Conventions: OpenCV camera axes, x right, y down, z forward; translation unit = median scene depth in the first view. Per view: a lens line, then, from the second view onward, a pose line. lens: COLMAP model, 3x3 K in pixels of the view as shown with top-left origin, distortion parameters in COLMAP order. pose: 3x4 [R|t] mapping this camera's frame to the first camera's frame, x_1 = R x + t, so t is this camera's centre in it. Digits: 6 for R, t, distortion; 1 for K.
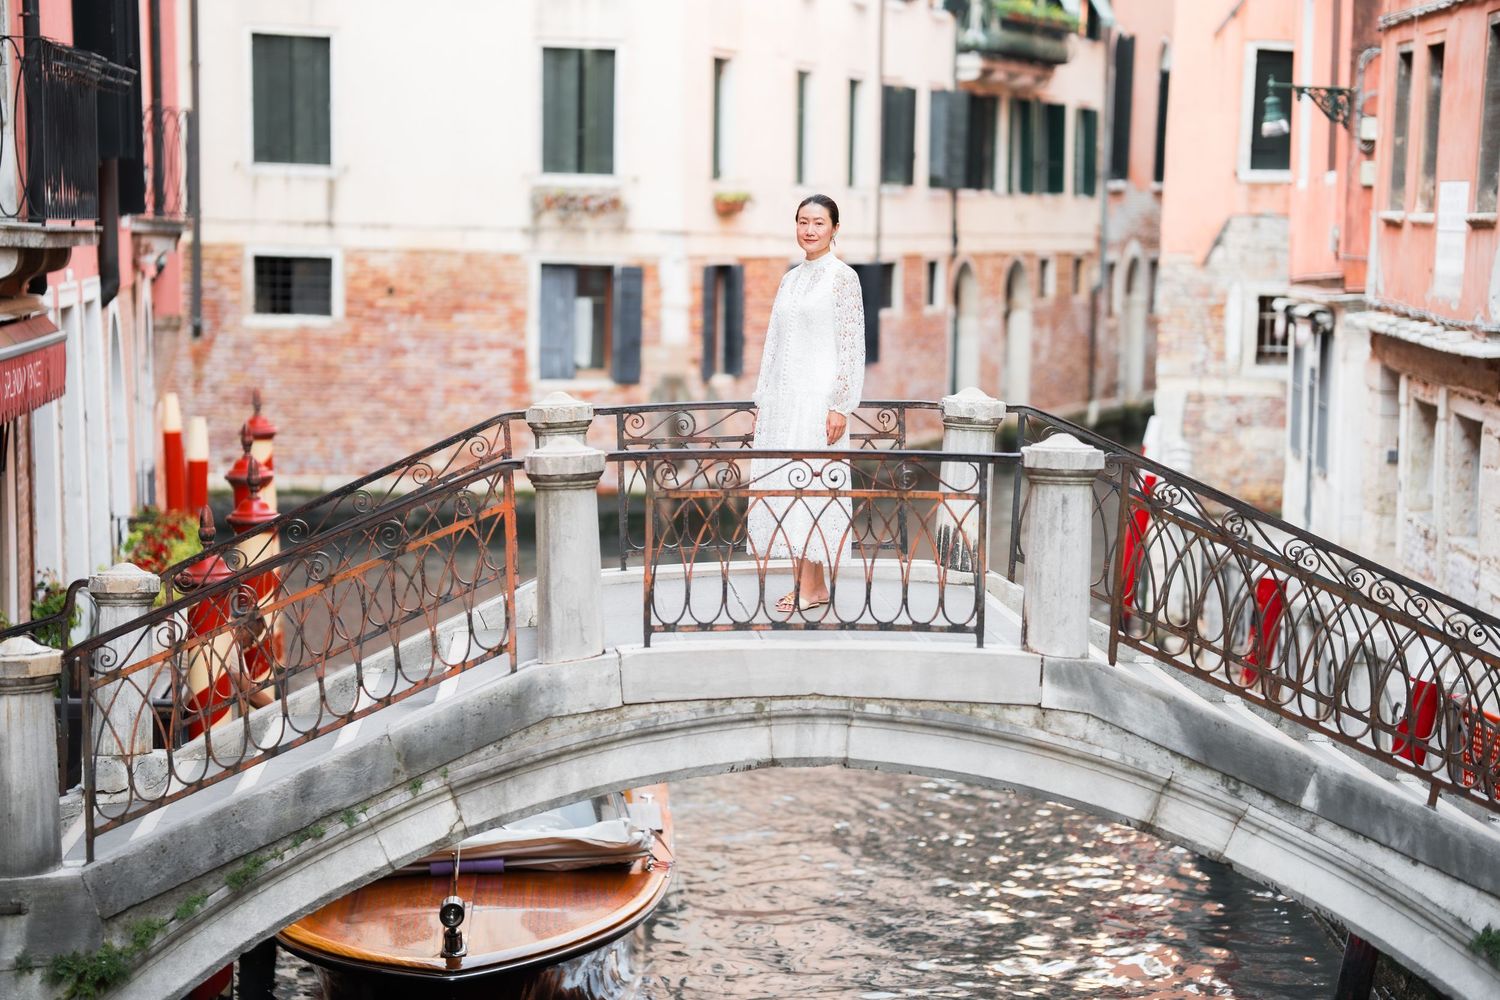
lens RADIAL K [[3637.5, 0, 748.6], [0, 3637.5, 499.6], [0, 0, 1]] dist [0.677467, 1.165094]
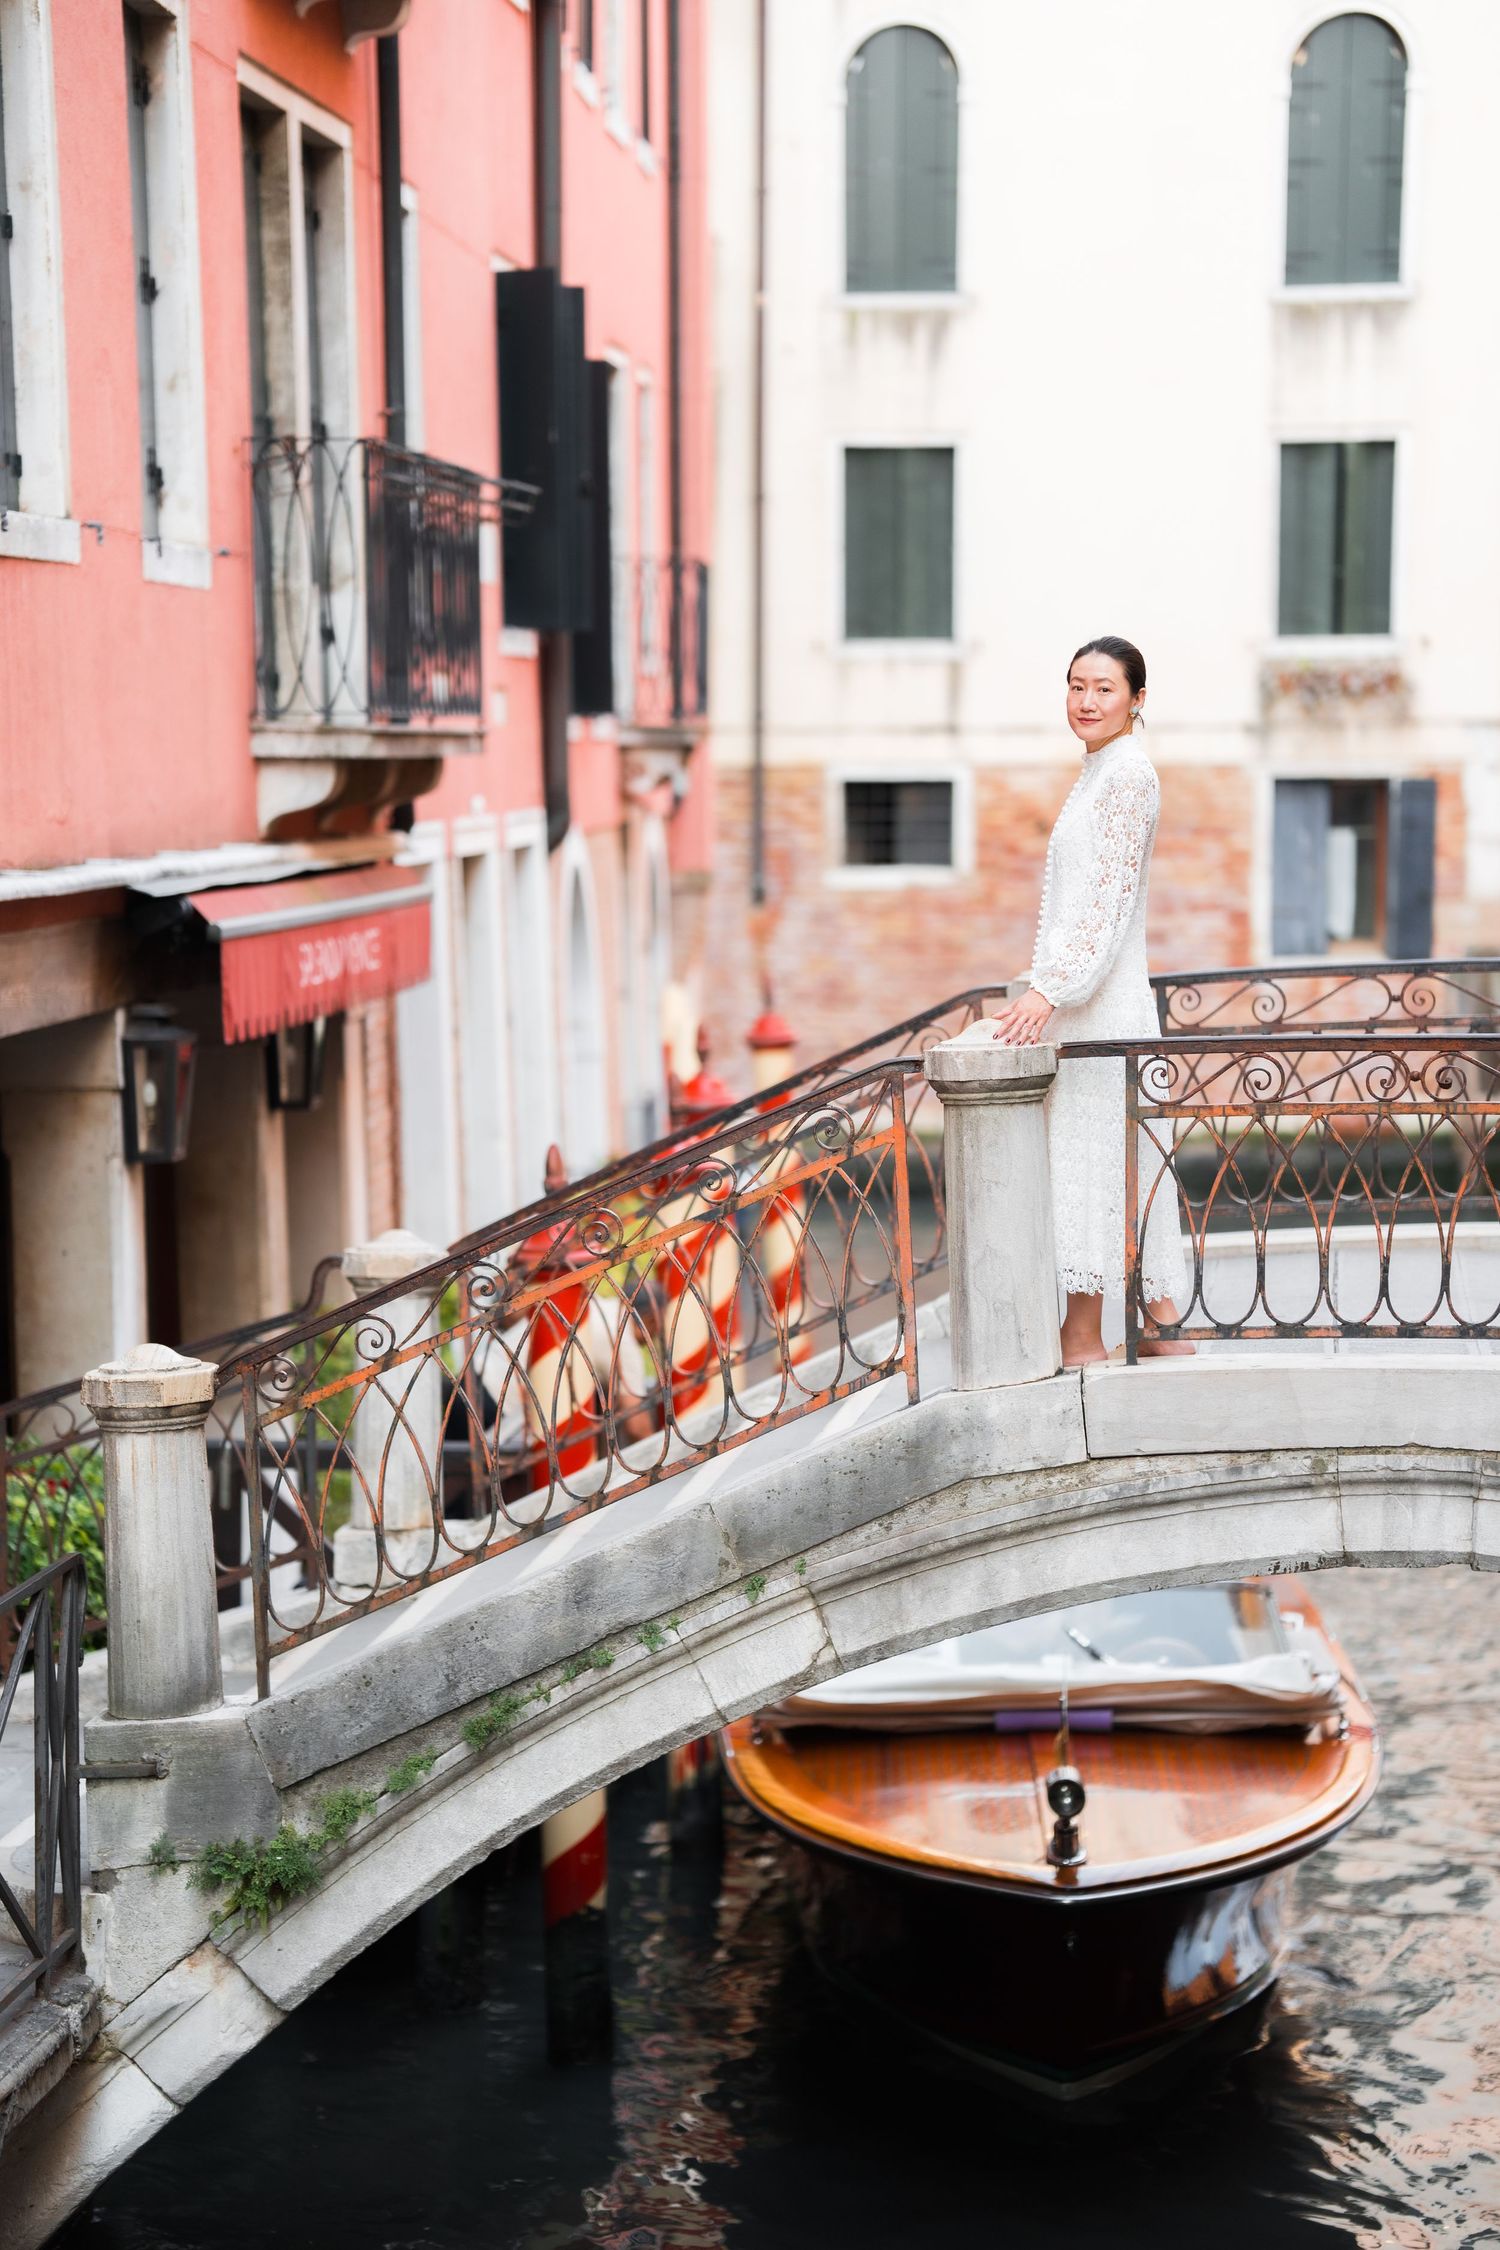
lens RADIAL K [[5383.4, 0, 749.0], [0, 5383.4, 1128.0], [0, 0, 1]] dist [0.674126, 1.184795]
pose [[0.982854, -0.008052, -0.184209, 0.075010], [0.007085, 0.999957, -0.005906, 0.005989], [0.184249, 0.004500, 0.982869, 0.103225]]
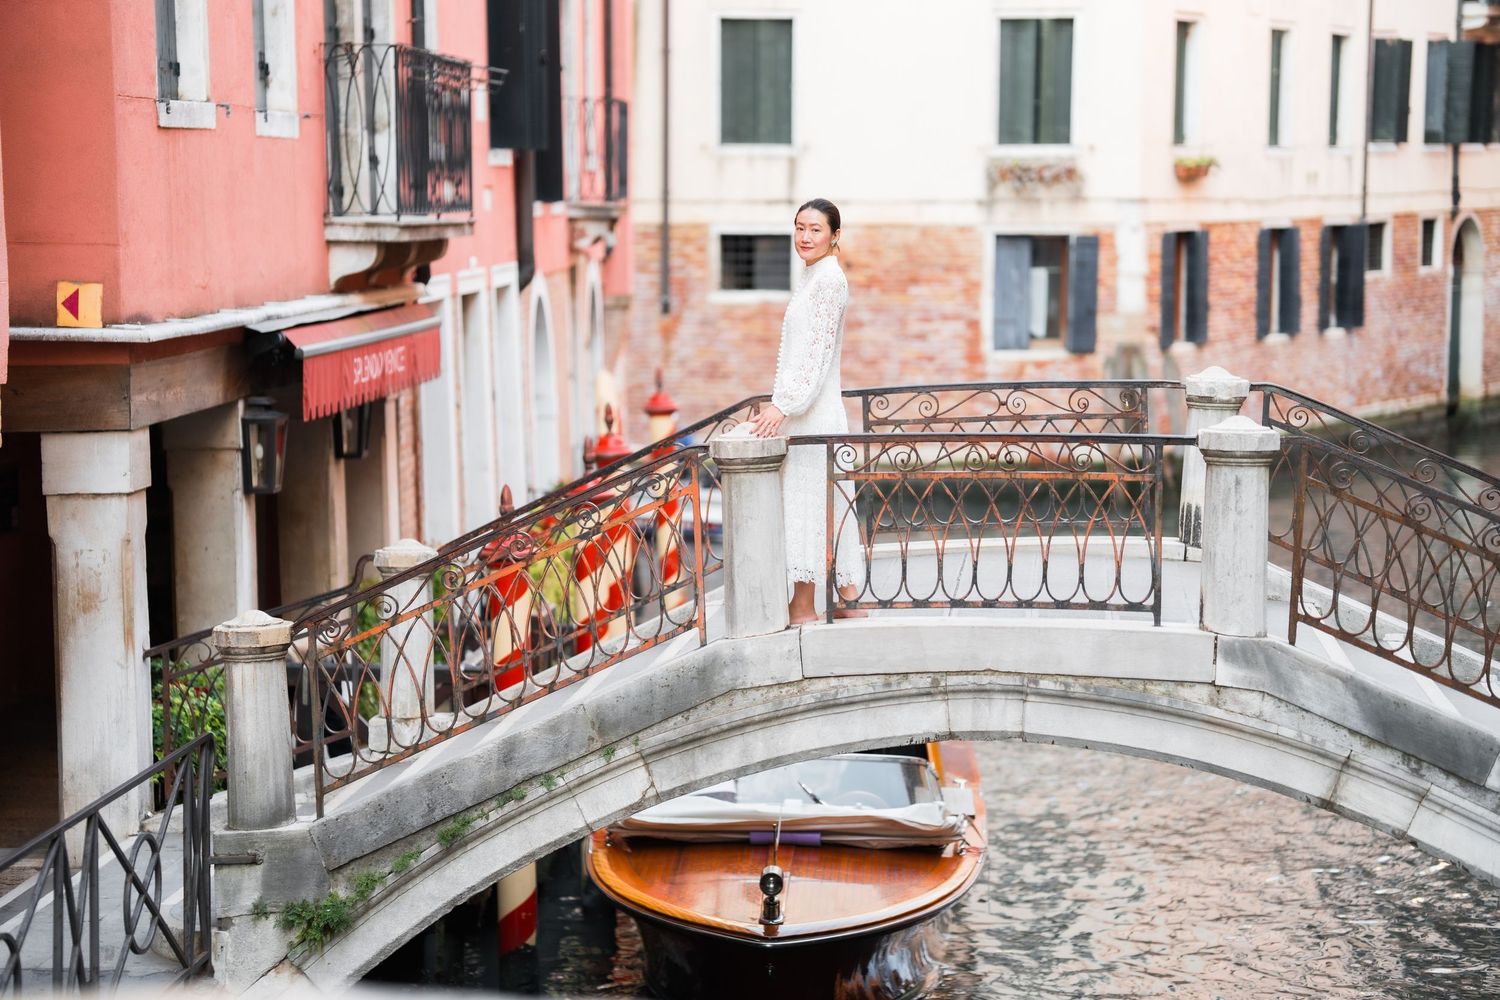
lens RADIAL K [[3662.3, 0, 753.2], [0, 3662.3, 498.6], [0, 0, 1]] dist [0.699304, 0.866758]
pose [[0.985853, -0.001121, -0.167610, 0.125240], [0.002809, 0.999948, 0.009831, -0.005454], [0.167590, -0.010163, 0.985804, -0.035818]]
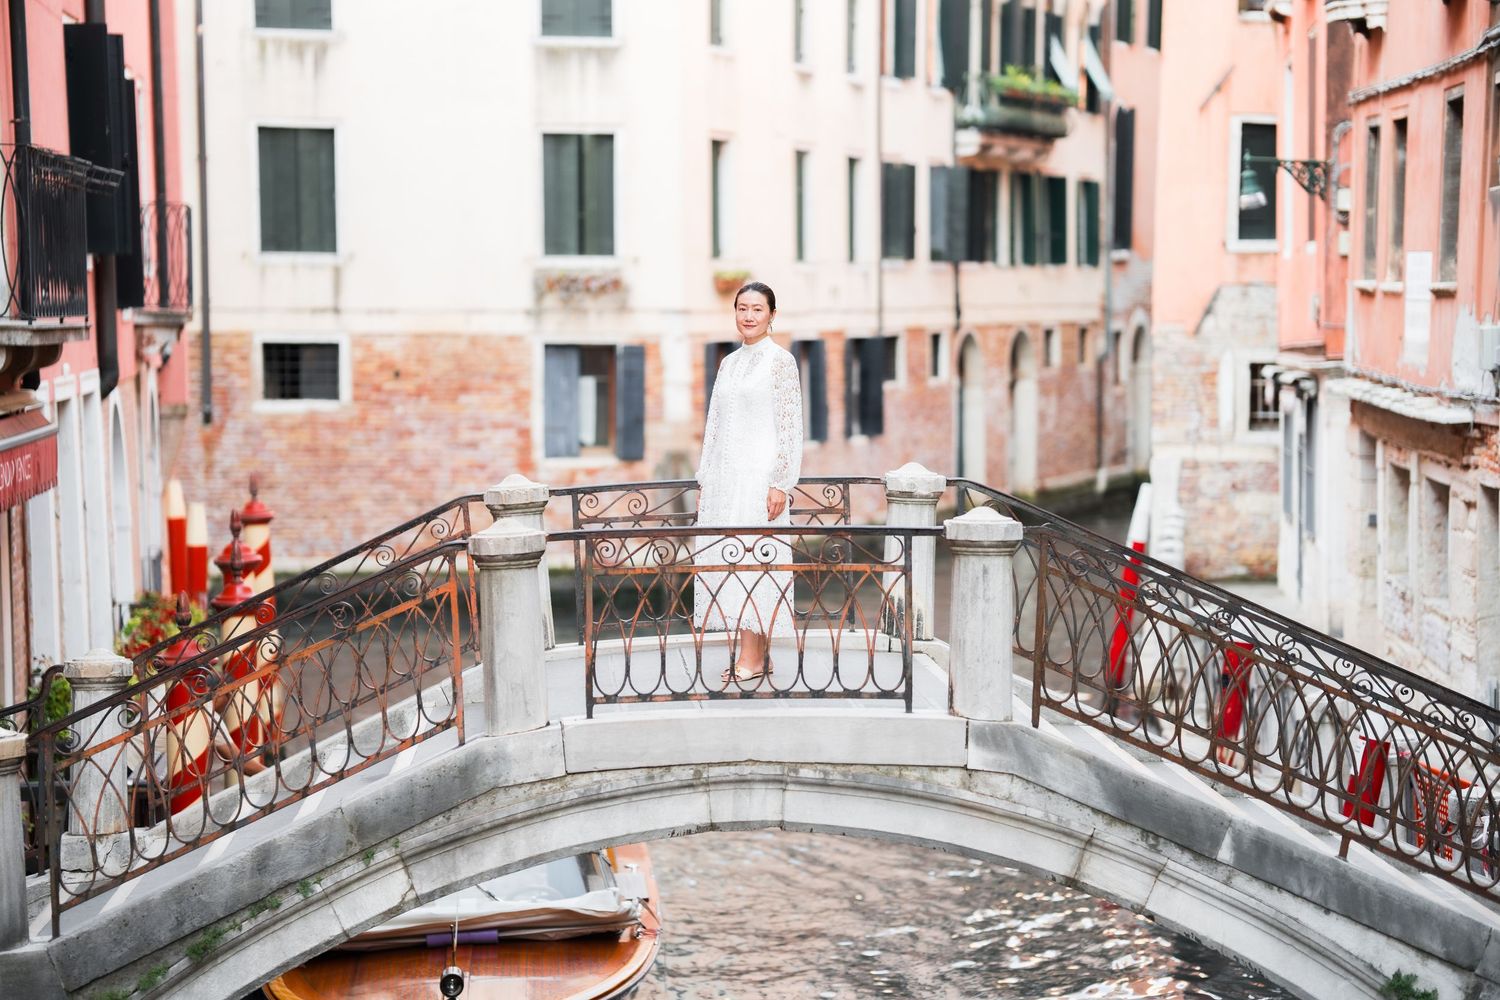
lens RADIAL K [[3662.3, 0, 753.2], [0, 3662.3, 498.6], [0, 0, 1]] dist [0.699304, 0.866758]
pose [[0.999755, -0.018982, -0.011420, 0.032018], [0.018752, 0.999627, -0.019857, -0.000665], [0.011793, 0.019638, 0.999738, -0.054342]]
